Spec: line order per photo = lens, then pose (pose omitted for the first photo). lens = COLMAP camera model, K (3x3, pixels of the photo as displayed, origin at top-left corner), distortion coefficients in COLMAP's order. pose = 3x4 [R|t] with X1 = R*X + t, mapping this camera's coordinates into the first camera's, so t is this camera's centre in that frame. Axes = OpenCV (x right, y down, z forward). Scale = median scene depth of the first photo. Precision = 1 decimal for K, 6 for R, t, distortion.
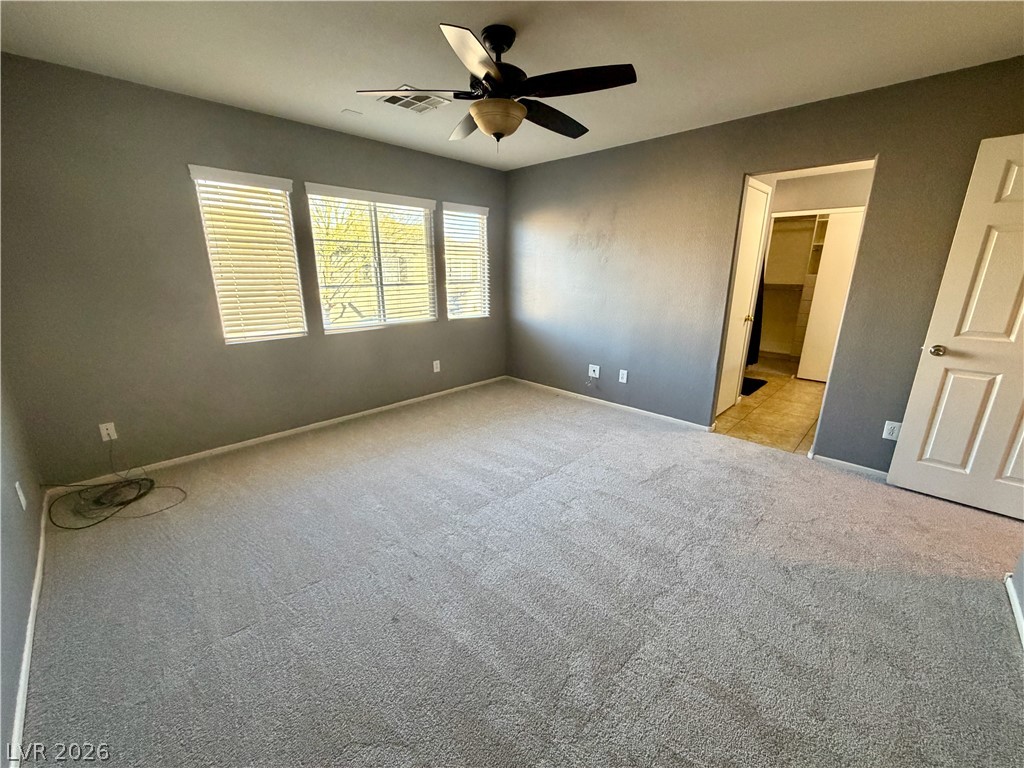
lens RADIAL K [[407.7, 0, 510.2], [0, 407.7, 383.0], [0, 0, 1]] dist [0.000613, -0.000281]
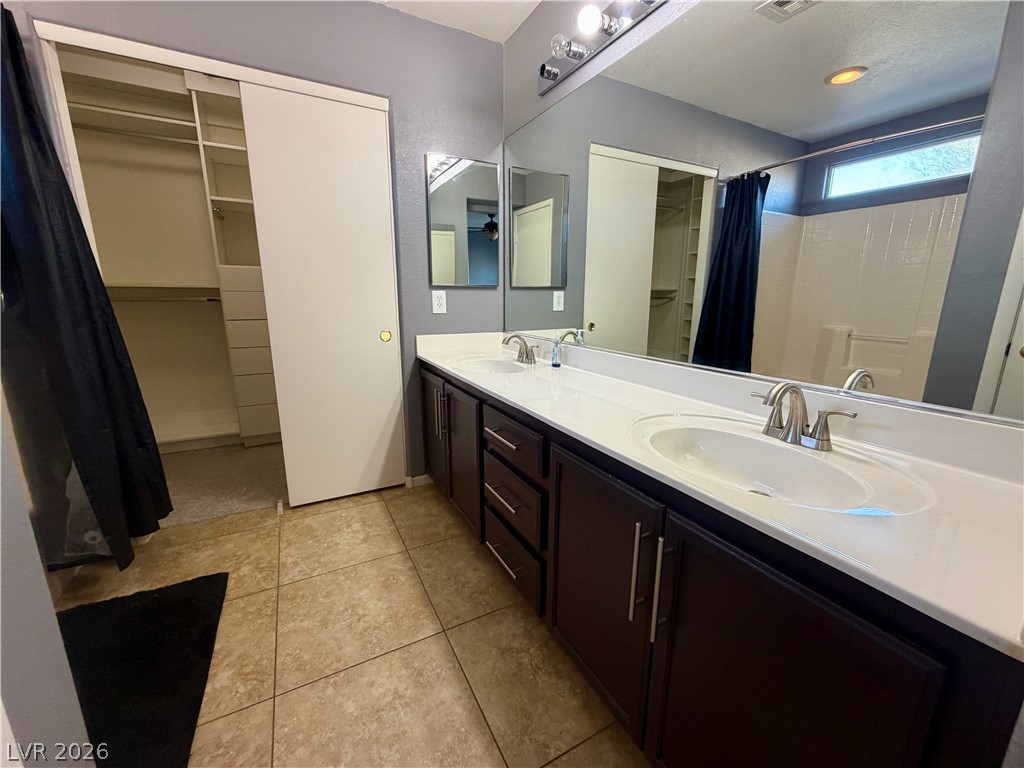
lens RADIAL K [[407.7, 0, 510.2], [0, 407.7, 383.0], [0, 0, 1]] dist [0.000613, -0.000281]
pose [[0.301353, -0.201538, 0.931970, 0.422419], [0.254170, 0.959021, 0.125202, -0.126522], [-0.919012, 0.199149, 0.340229, 0.645781]]
